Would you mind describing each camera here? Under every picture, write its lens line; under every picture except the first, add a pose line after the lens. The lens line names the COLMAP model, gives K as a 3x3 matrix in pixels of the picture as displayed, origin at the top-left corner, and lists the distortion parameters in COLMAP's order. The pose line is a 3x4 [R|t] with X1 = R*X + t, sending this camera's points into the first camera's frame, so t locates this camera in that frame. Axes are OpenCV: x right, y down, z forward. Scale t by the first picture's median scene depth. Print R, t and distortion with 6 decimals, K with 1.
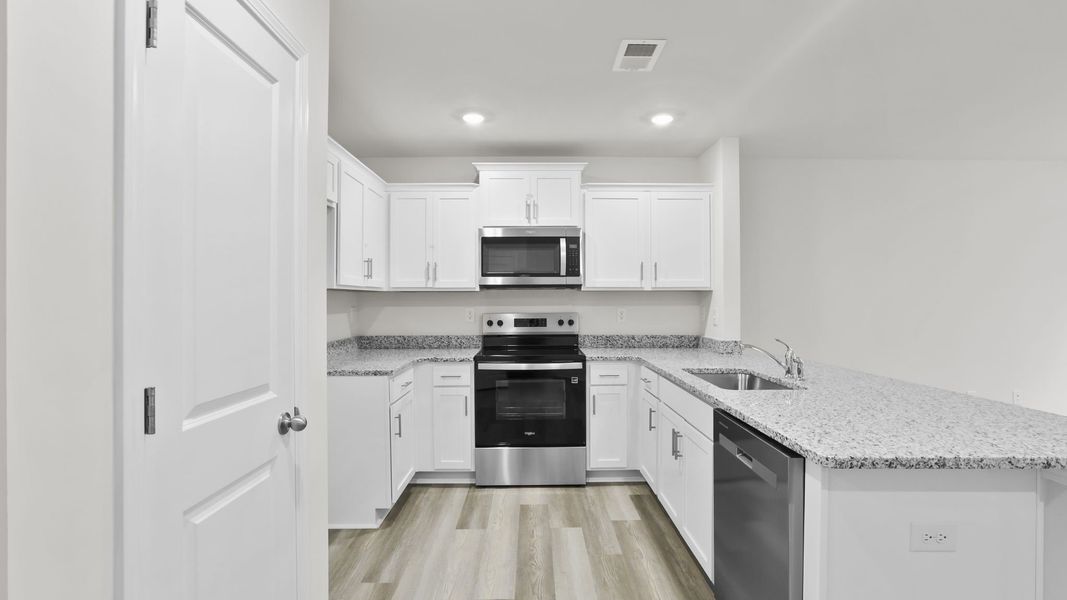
lens RADIAL K [[496.9, 0, 534.0], [0, 496.9, 306.6], [0, 0, 1]] dist [-0.035198, 0.010194]
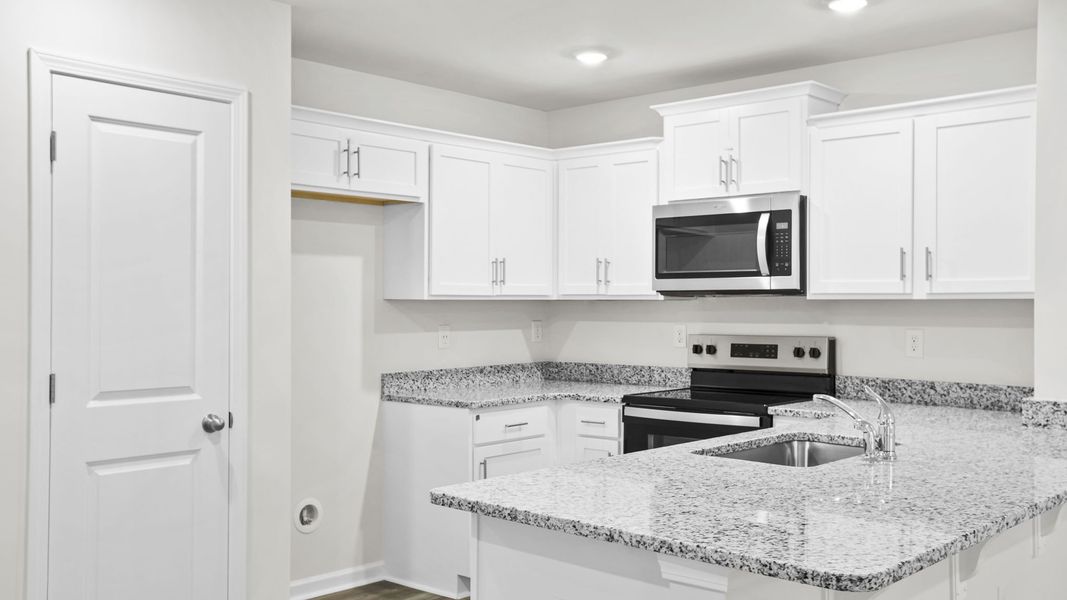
lens RADIAL K [[1011.5, 0, 535.5], [0, 1011.5, 315.2], [0, 0, 1]] dist [0.043811, 0.000000]
pose [[0.737677, 0.010666, -0.675069, 0.680663], [-0.010851, 0.999933, 0.003941, -0.014525], [0.675066, 0.004419, 0.737744, -0.104154]]
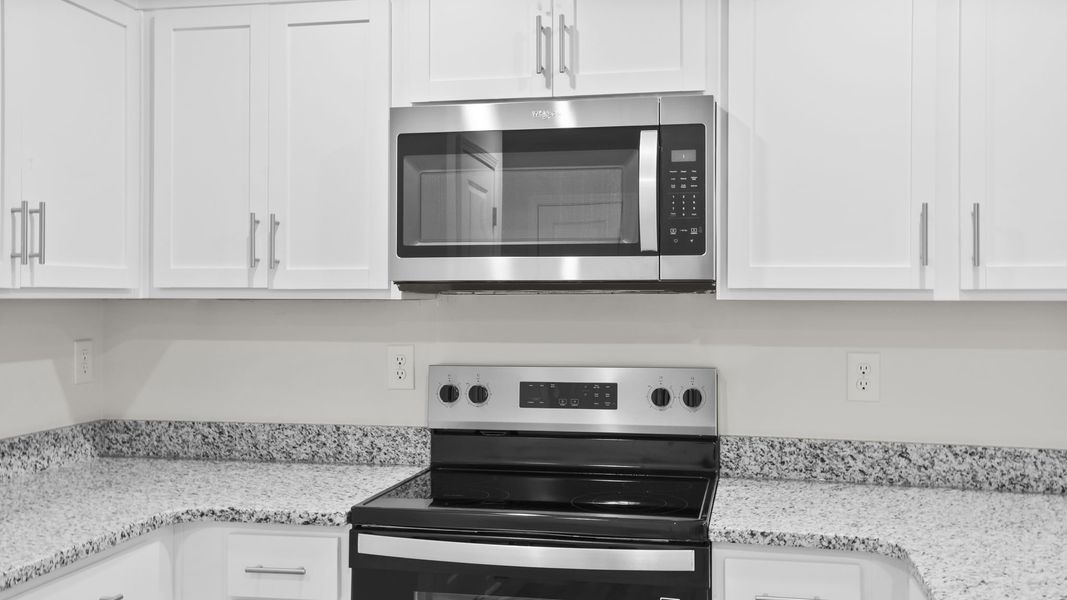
lens RADIAL K [[1011.5, 0, 523.8], [0, 1011.5, 295.5], [0, 0, 1]] dist [0.043811, 0.000000]
pose [[0.976453, 0.003242, -0.215706, 0.116828], [-0.007406, 0.999802, -0.018496, -0.022466], [0.215604, 0.019658, 0.976283, 0.365399]]
